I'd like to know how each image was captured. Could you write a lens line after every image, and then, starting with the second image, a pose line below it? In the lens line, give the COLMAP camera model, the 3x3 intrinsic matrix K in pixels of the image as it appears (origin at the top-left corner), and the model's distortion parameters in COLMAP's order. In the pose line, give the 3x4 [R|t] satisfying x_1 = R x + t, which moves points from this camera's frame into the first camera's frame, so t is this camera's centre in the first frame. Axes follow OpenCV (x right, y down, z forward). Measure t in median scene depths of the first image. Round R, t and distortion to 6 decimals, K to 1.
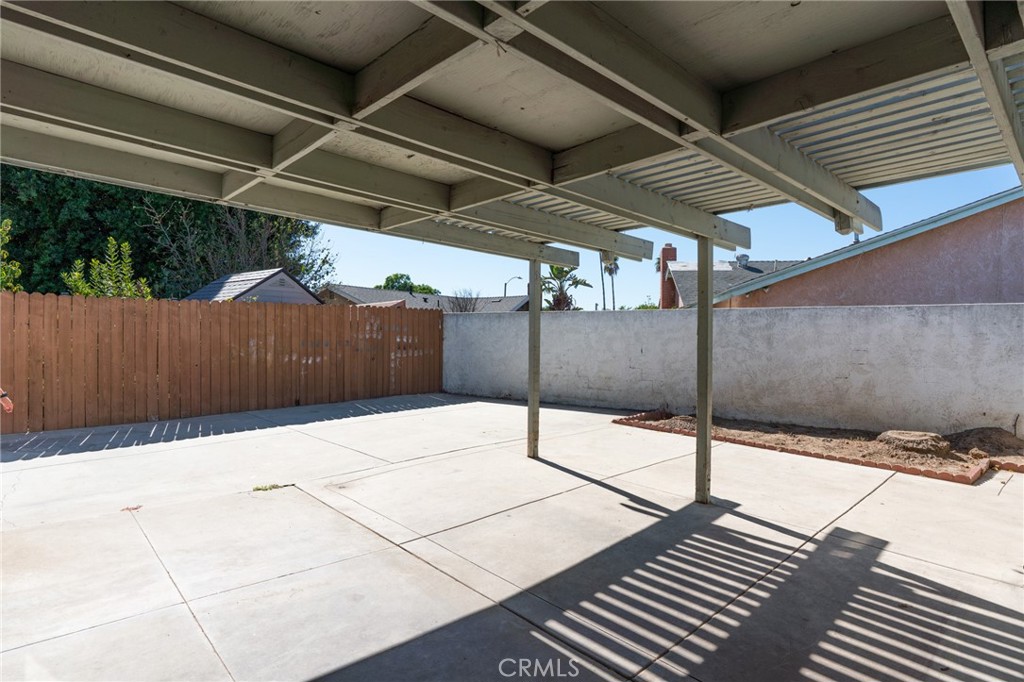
lens RADIAL K [[537.0, 0, 506.8], [0, 537.0, 346.5], [0, 0, 1]] dist [-0.003871, -0.000037]
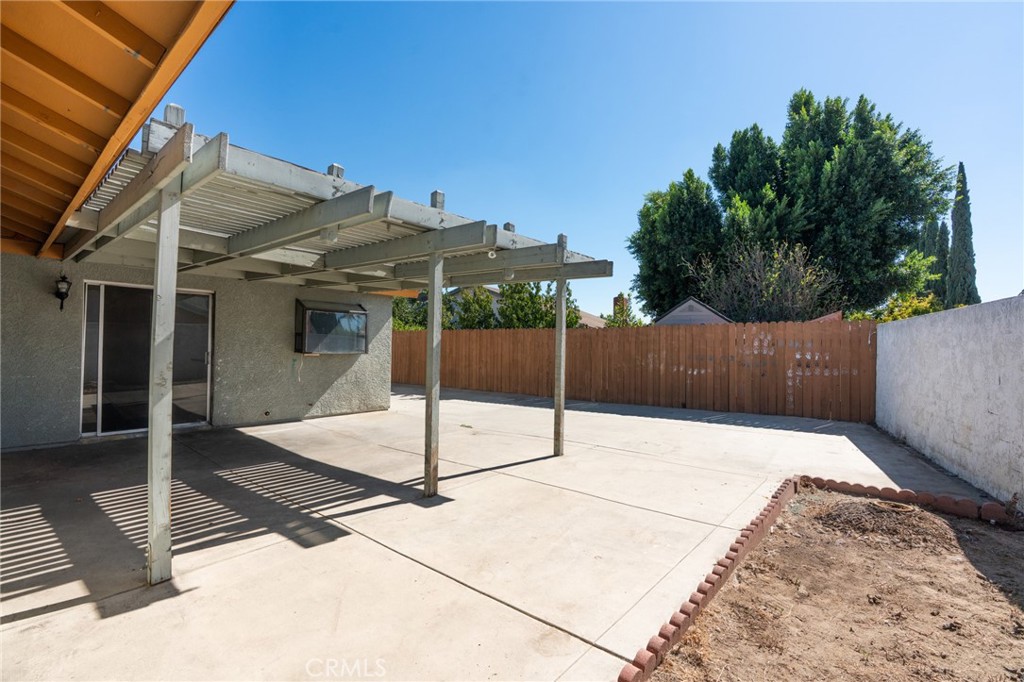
lens RADIAL K [[458.0, 0, 507.0], [0, 458.0, 338.2], [0, 0, 1]] dist [-0.012160, 0.004358]
pose [[0.112590, -0.028356, -0.993237, 0.653533], [-0.034096, 0.998894, -0.032382, -0.001489], [0.993056, 0.037511, 0.111499, 0.517118]]
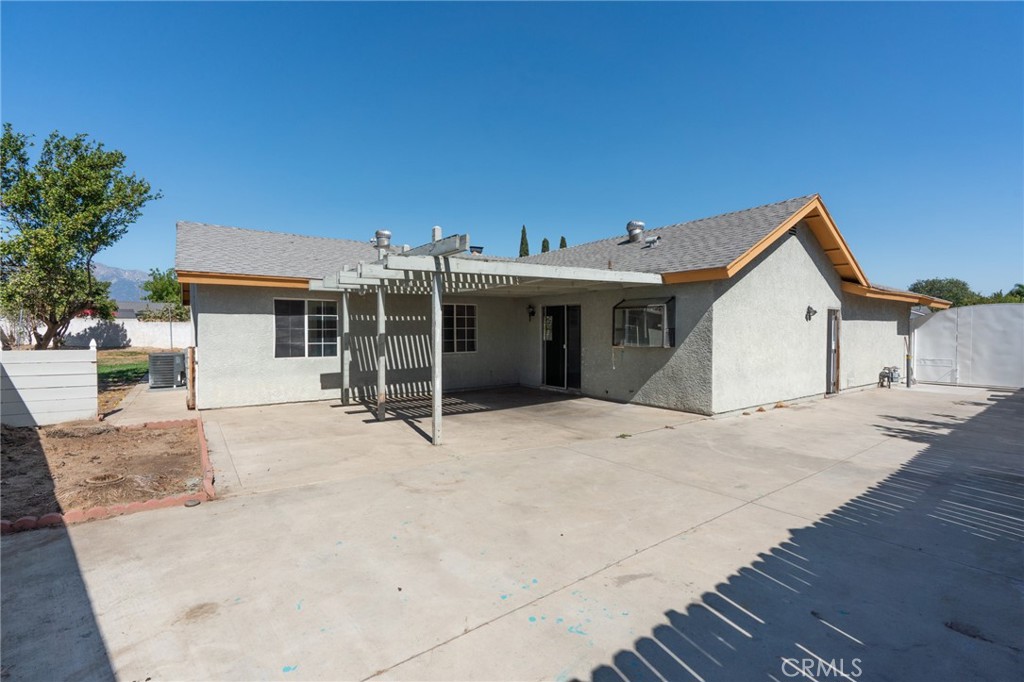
lens RADIAL K [[458.0, 0, 510.5], [0, 458.0, 340.4], [0, 0, 1]] dist [-0.012160, 0.004358]
pose [[-0.993019, -0.019959, 0.116255, -0.143597], [-0.015253, 0.999033, 0.041233, -0.038772], [-0.116965, 0.039172, -0.992363, 1.286274]]
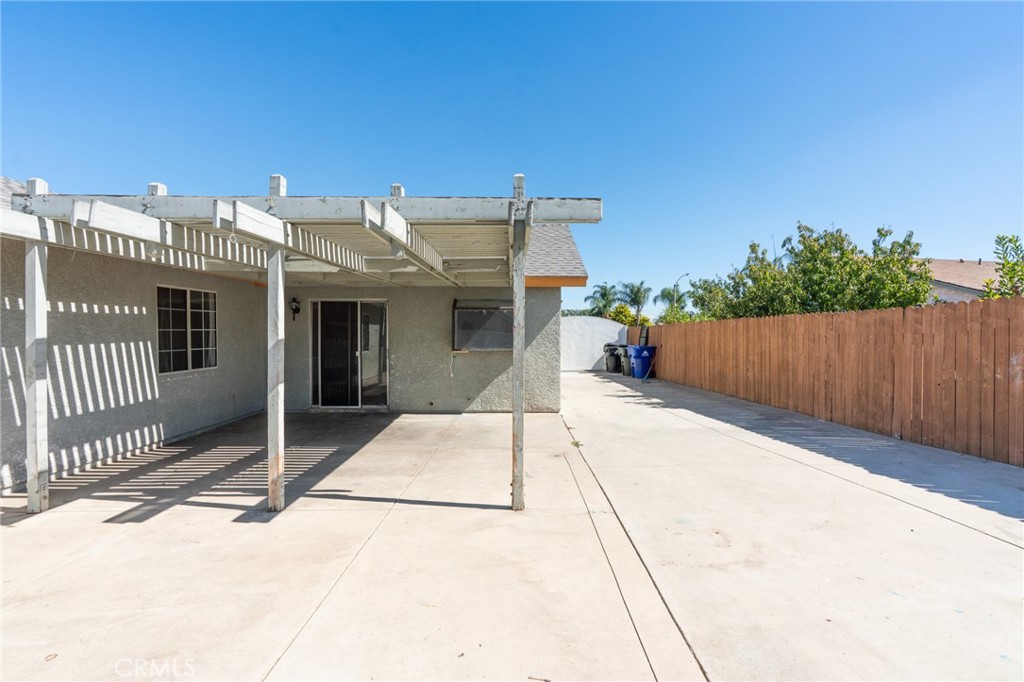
lens RADIAL K [[458.0, 0, 509.8], [0, 458.0, 335.8], [0, 0, 1]] dist [-0.012160, 0.004358]
pose [[-0.675503, -0.014099, -0.737223, 0.349218], [-0.025161, 0.999676, 0.003936, -0.023498], [0.736928, 0.021208, -0.675639, 0.937523]]
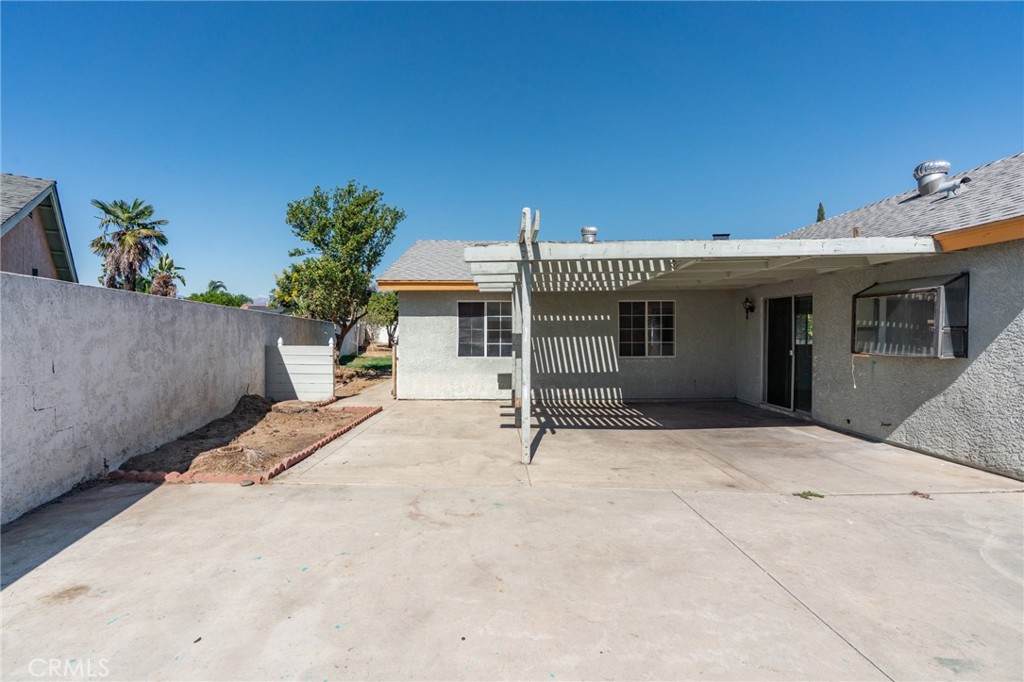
lens RADIAL K [[458.0, 0, 509.6], [0, 458.0, 340.3], [0, 0, 1]] dist [-0.012160, 0.004358]
pose [[-0.756206, -0.028187, 0.653727, -0.310910], [-0.001621, 0.999149, 0.041206, -0.034453], [-0.654332, 0.030101, -0.755608, 1.088364]]
